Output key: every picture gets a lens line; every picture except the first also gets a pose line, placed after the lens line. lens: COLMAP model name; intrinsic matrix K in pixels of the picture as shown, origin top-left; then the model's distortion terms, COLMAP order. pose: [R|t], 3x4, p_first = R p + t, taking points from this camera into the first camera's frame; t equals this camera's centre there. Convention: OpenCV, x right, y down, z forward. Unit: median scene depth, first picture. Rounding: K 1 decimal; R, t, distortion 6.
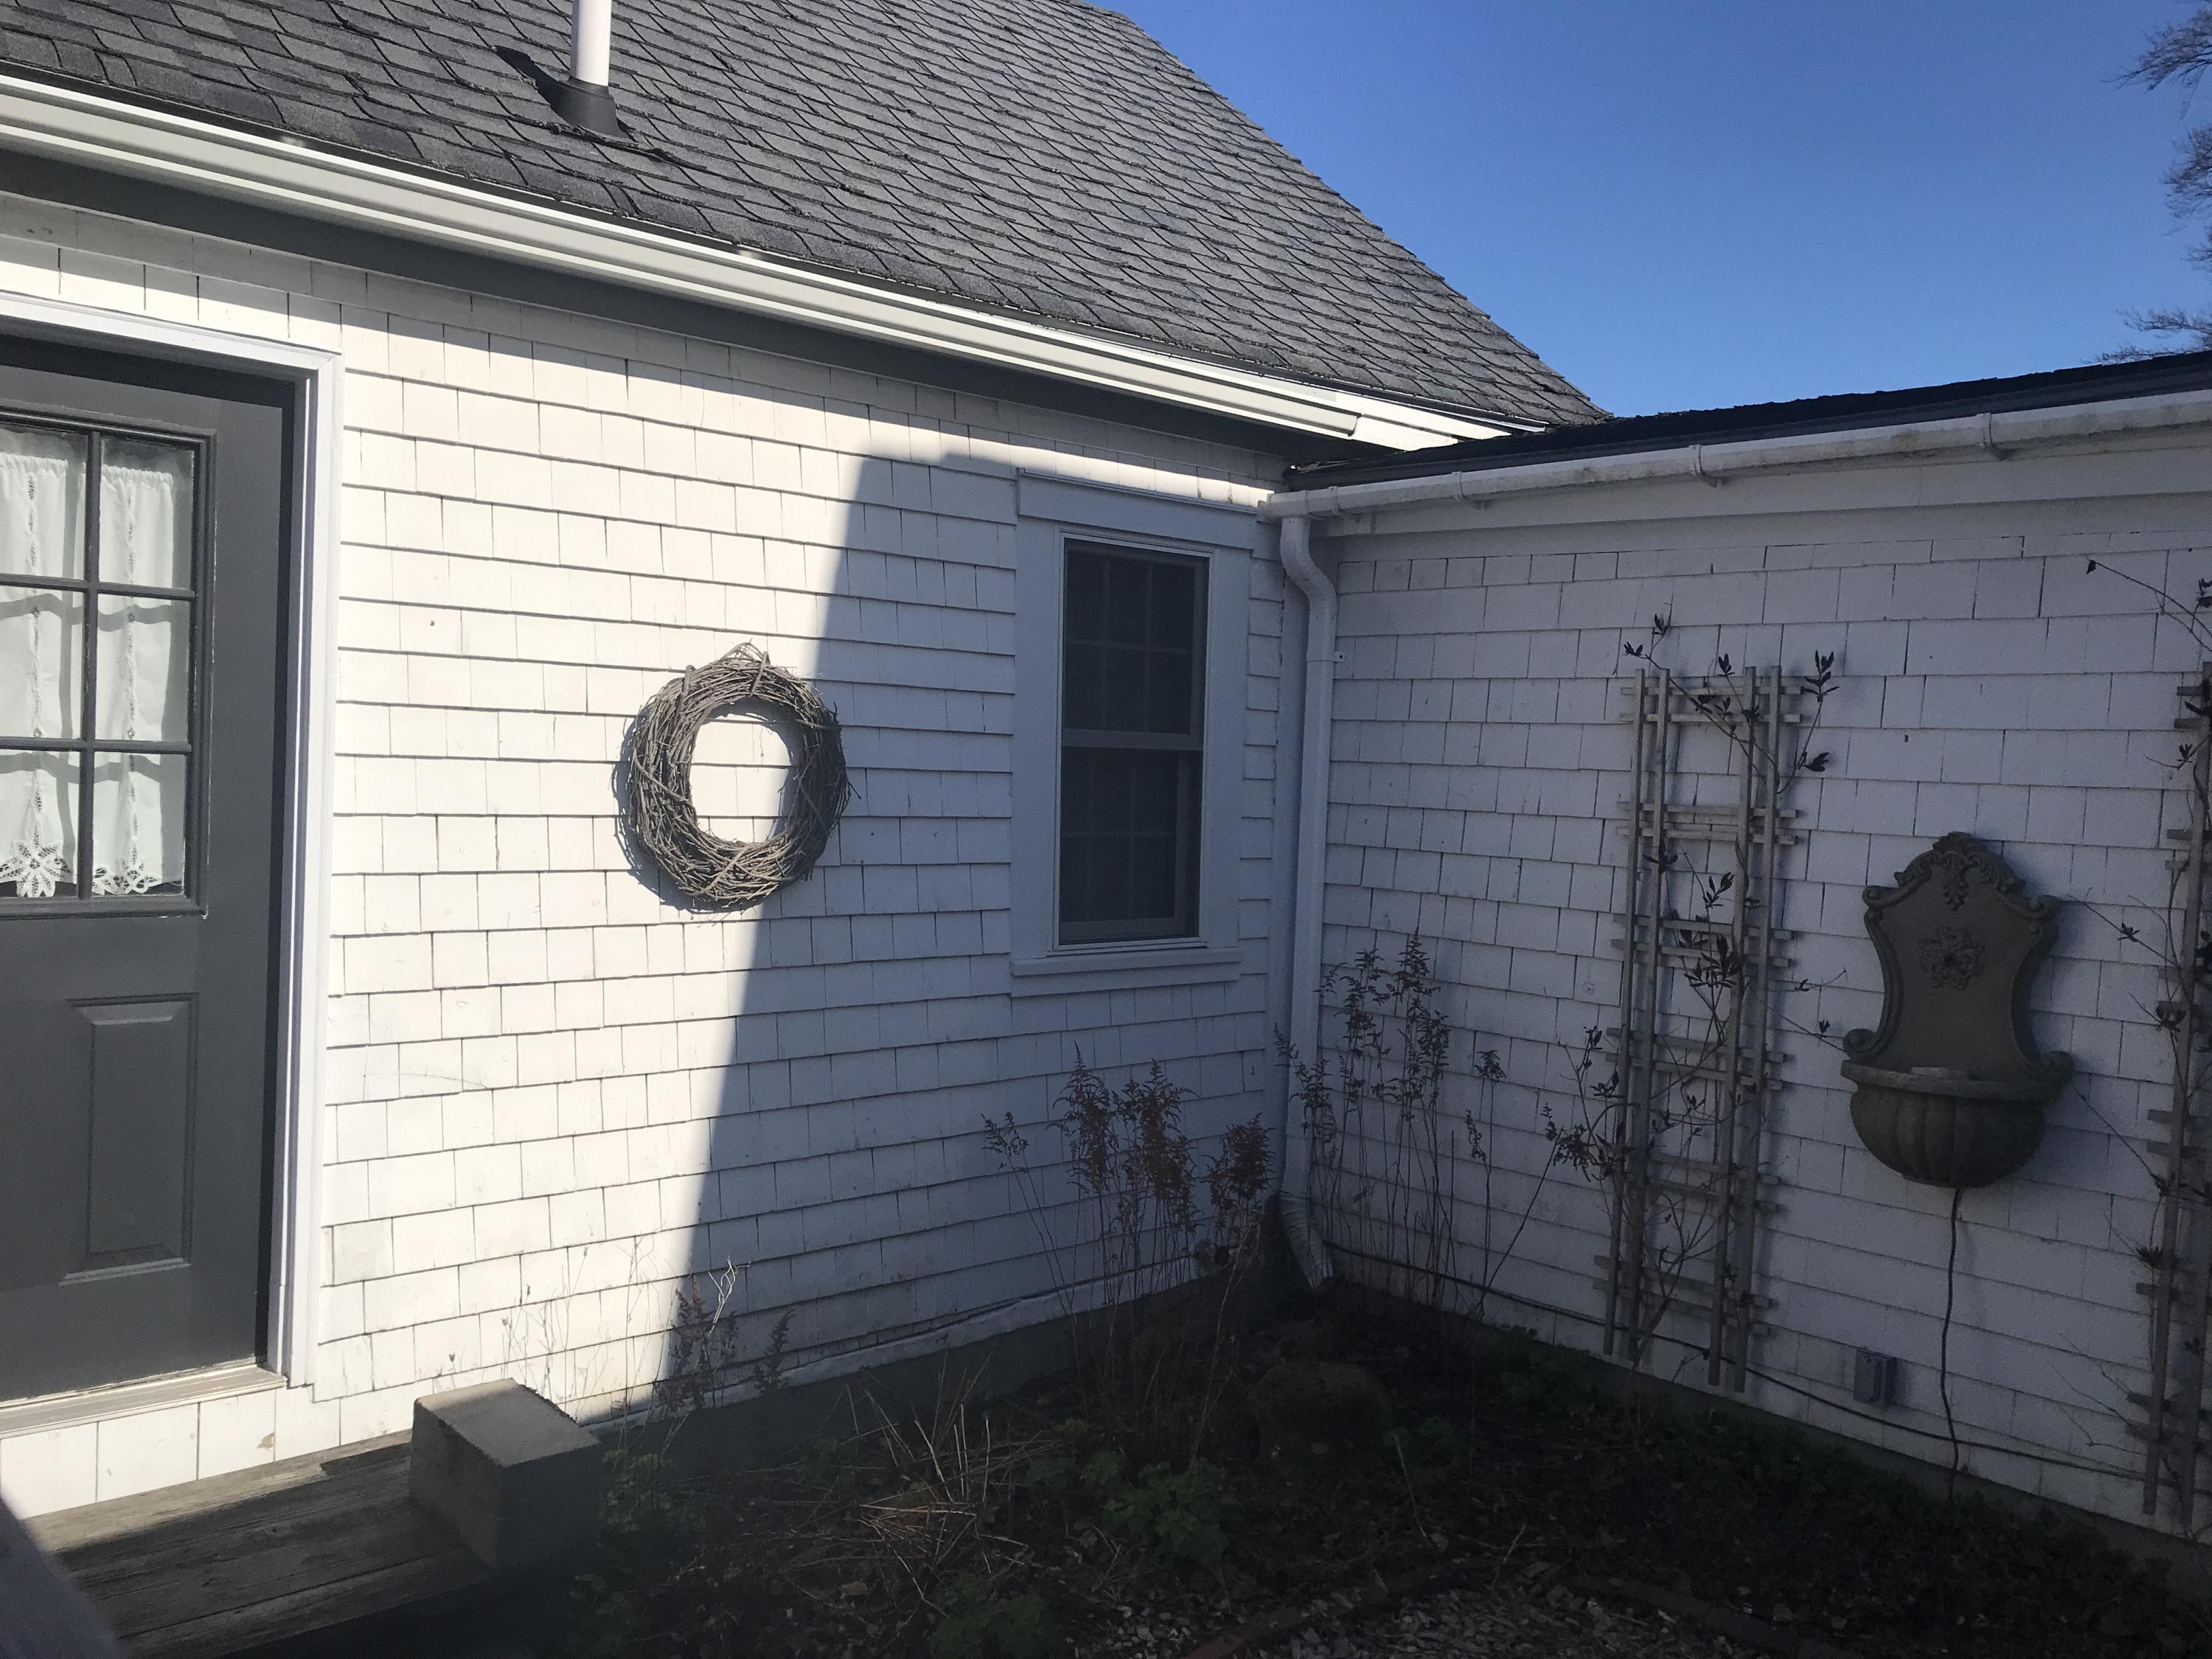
lens RADIAL K [[1817.8, 0, 1133.3], [0, 1817.8, 754.6], [0, 0, 1]] dist [0.050944, -0.057054]
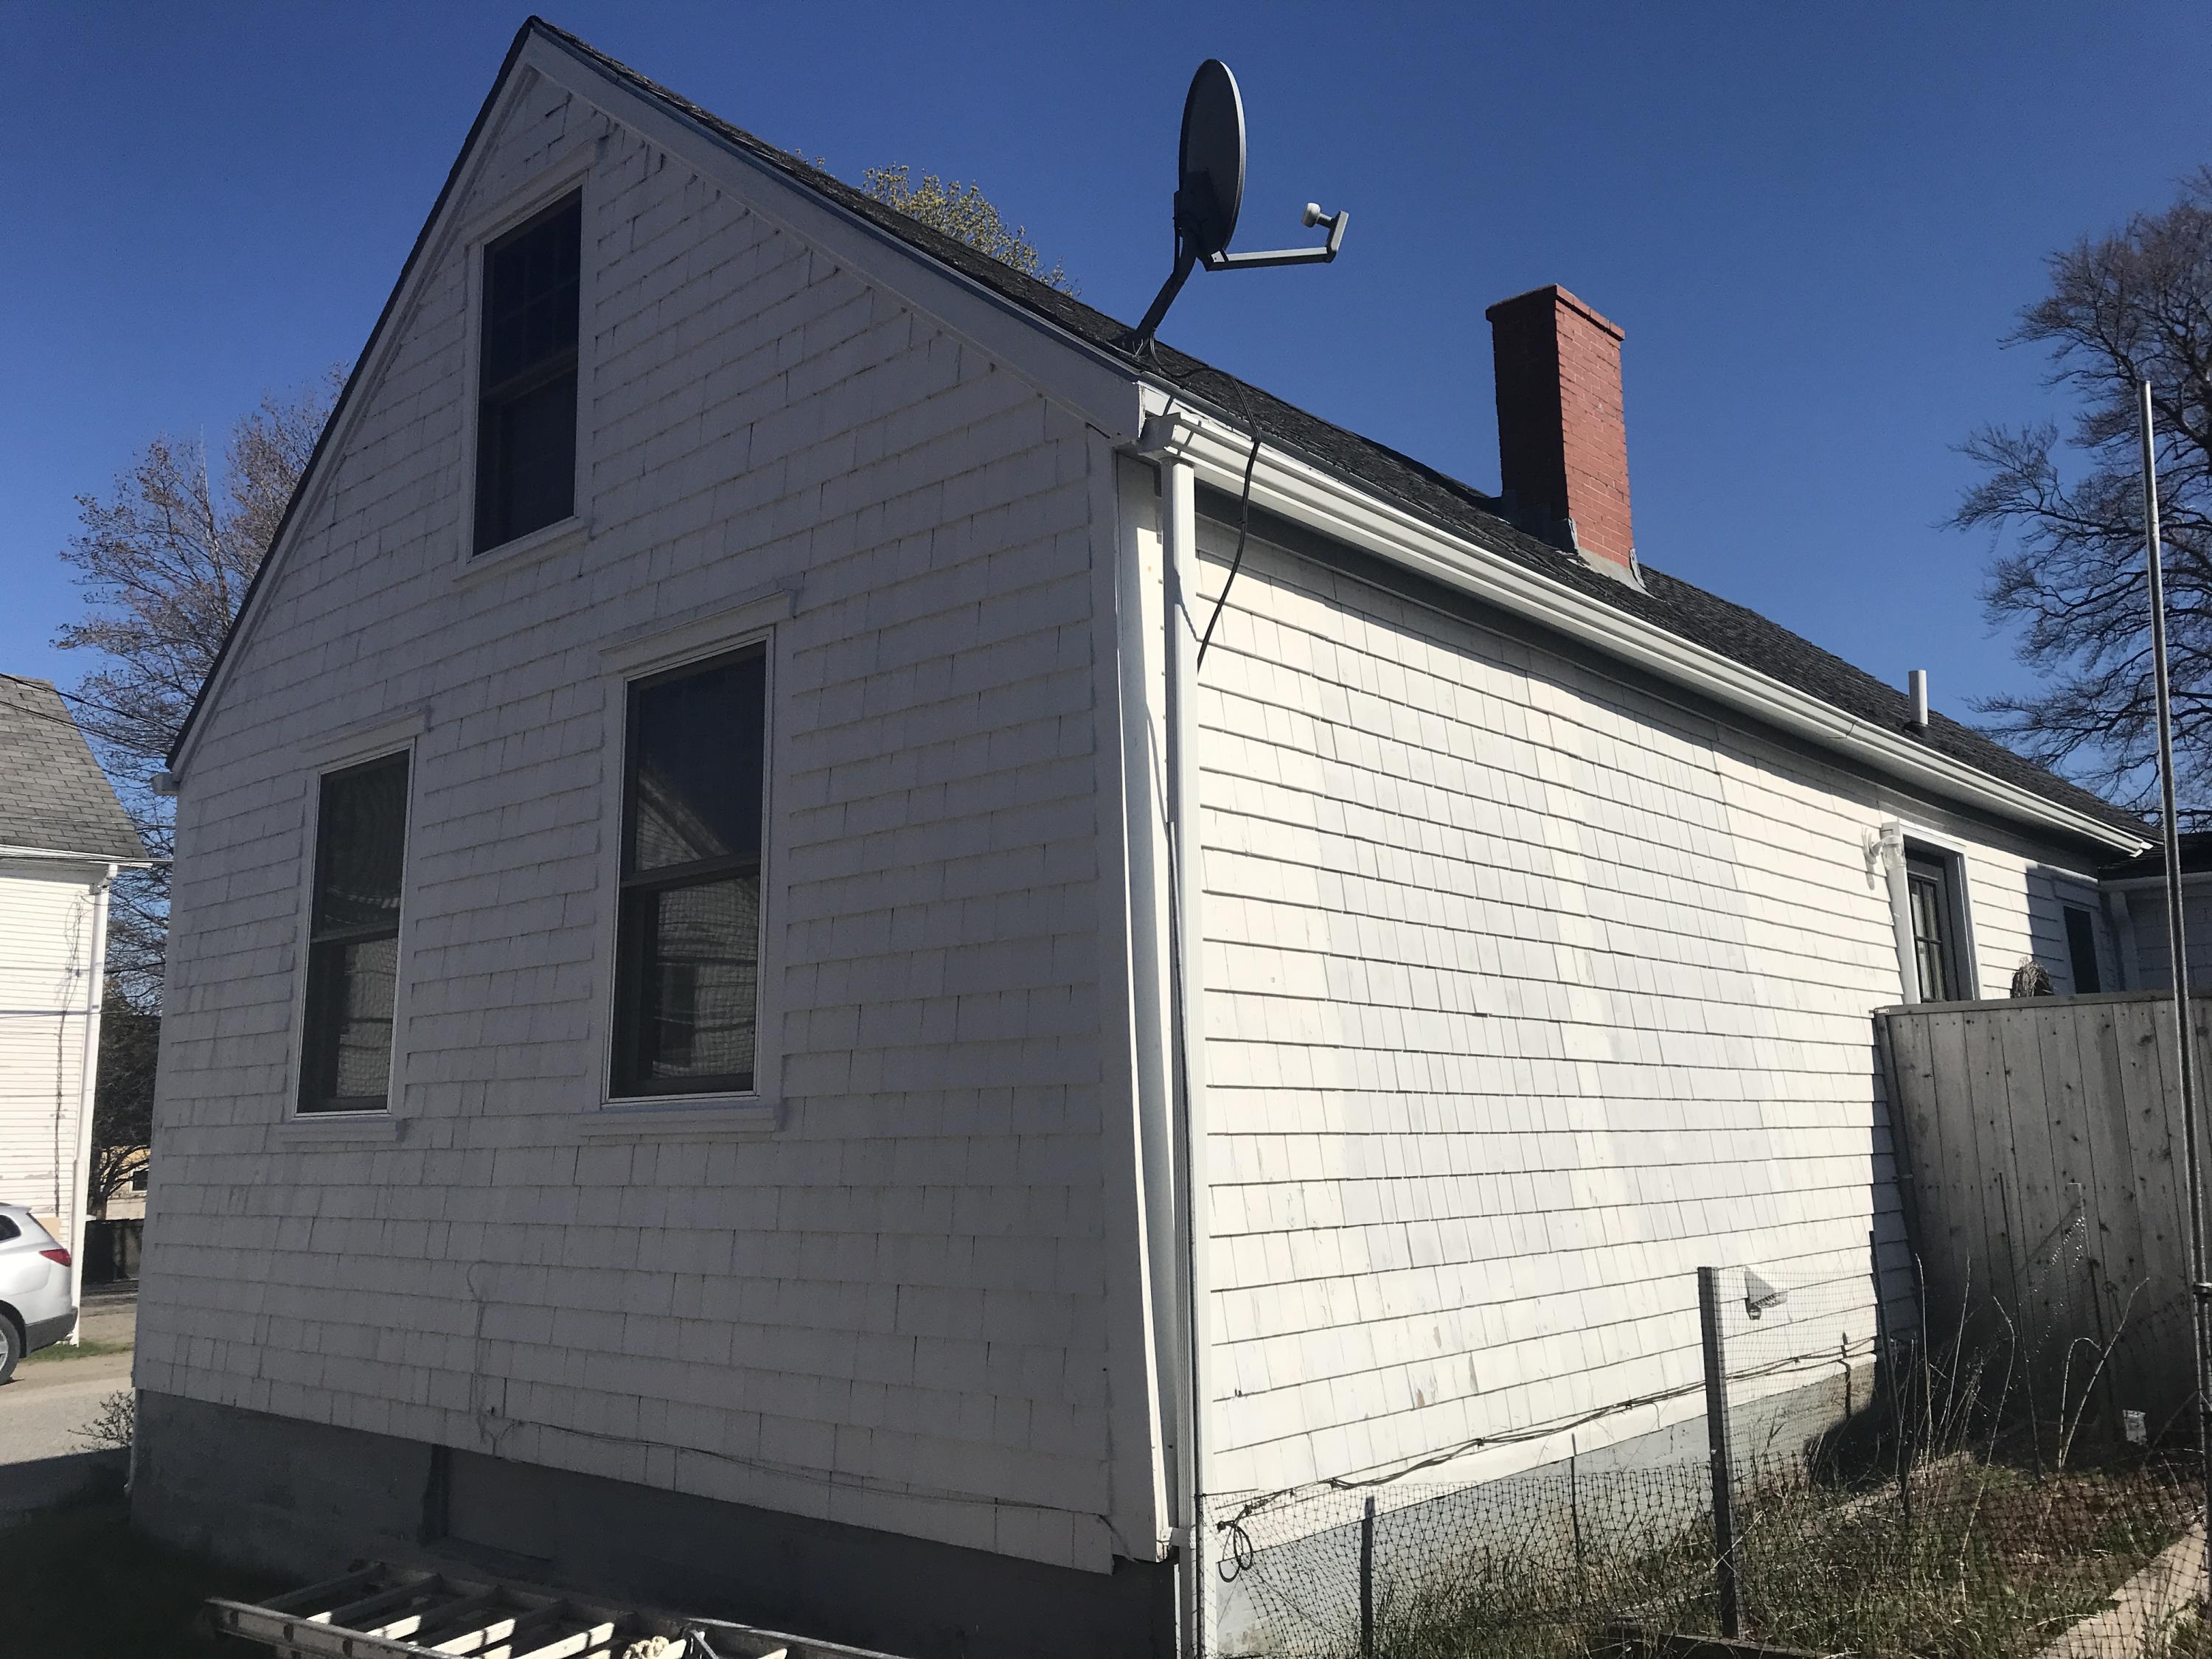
lens RADIAL K [[1817.8, 0, 1013.5], [0, 1817.8, 817.1], [0, 0, 1]] dist [0.050944, -0.057054]
pose [[0.997255, -0.034921, 0.065289, -1.316314], [0.045891, 0.983515, -0.174904, 0.096805], [-0.058105, 0.177420, 0.982418, -1.021079]]
